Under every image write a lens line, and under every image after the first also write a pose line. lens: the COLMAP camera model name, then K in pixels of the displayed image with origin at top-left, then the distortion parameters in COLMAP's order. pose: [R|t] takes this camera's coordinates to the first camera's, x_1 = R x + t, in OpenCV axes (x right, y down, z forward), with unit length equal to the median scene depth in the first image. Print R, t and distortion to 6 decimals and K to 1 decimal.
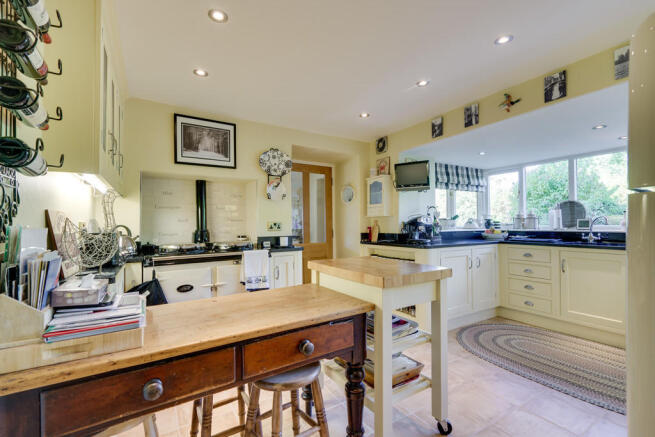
lens RADIAL K [[297.4, 0, 326.5], [0, 297.4, 218.4], [0, 0, 1]] dist [-0.001547, 0.001818]
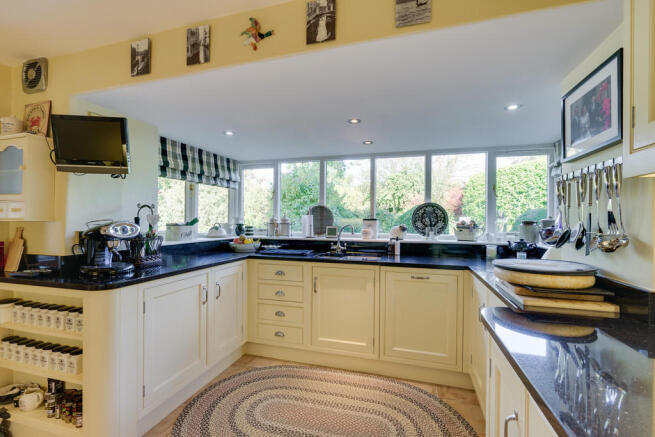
lens RADIAL K [[297.4, 0, 325.2], [0, 297.4, 218.7], [0, 0, 1]] dist [-0.001547, 0.001818]
pose [[0.741668, 0.014890, 0.670602, 0.231428], [-0.024100, 0.999700, 0.004456, -0.025234], [-0.670334, -0.019466, 0.741804, 0.332007]]
